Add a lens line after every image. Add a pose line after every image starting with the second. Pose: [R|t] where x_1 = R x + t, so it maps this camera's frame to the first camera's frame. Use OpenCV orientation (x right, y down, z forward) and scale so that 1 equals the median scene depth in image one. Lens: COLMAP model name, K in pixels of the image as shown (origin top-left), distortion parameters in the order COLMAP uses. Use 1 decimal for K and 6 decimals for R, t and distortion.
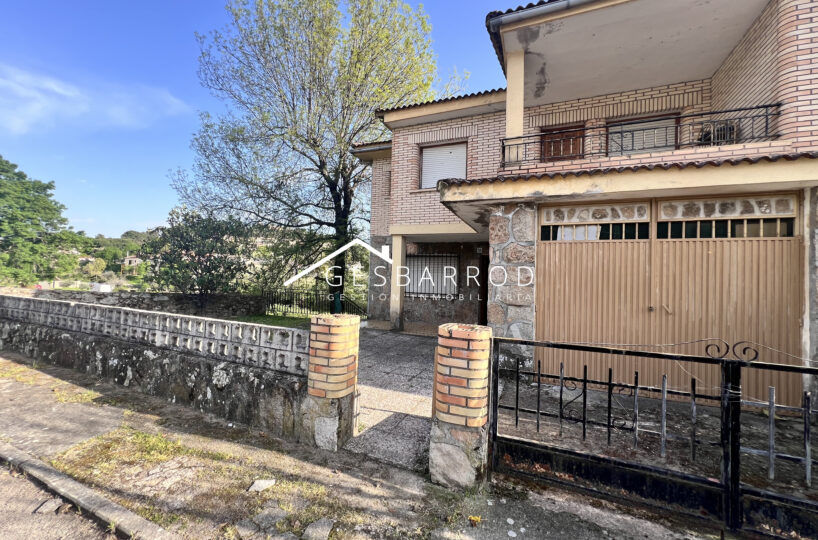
lens RADIAL K [[326.5, 0, 409.9], [0, 326.5, 270.4], [0, 0, 1]] dist [-0.001222, -0.000078]
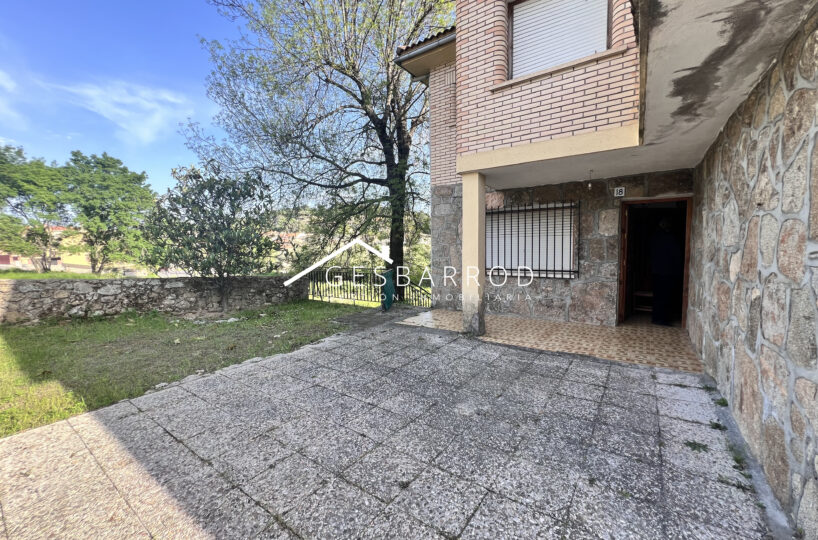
lens RADIAL K [[326.5, 0, 409.9], [0, 326.5, 270.4], [0, 0, 1]] dist [-0.001222, -0.000078]
pose [[0.973396, -0.025426, -0.227713, -0.027606], [0.044656, 0.995818, 0.079696, 0.024340], [0.224734, -0.087745, 0.970461, 0.706395]]
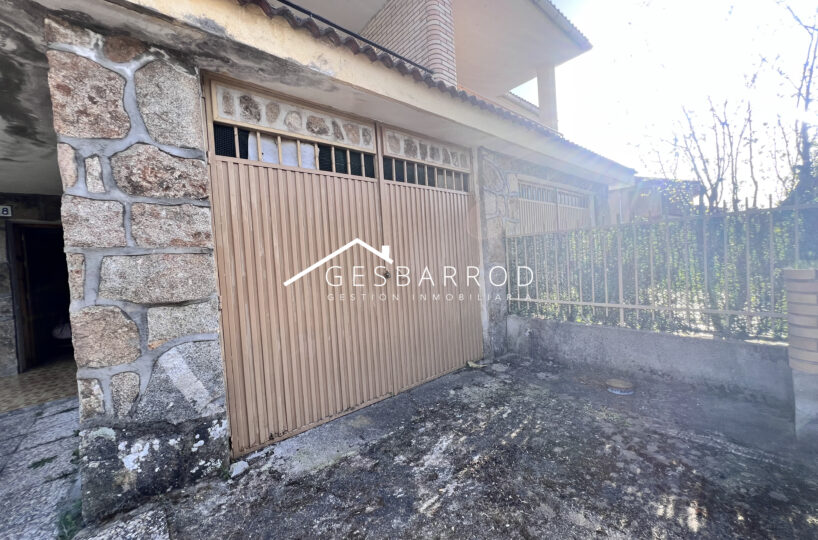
lens RADIAL K [[326.5, 0, 409.9], [0, 326.5, 270.4], [0, 0, 1]] dist [-0.001222, -0.000078]
pose [[0.442644, -0.077048, 0.893381, 0.096796], [0.057123, 0.996701, 0.057656, 0.058243], [-0.894876, 0.025512, 0.445585, 0.537653]]
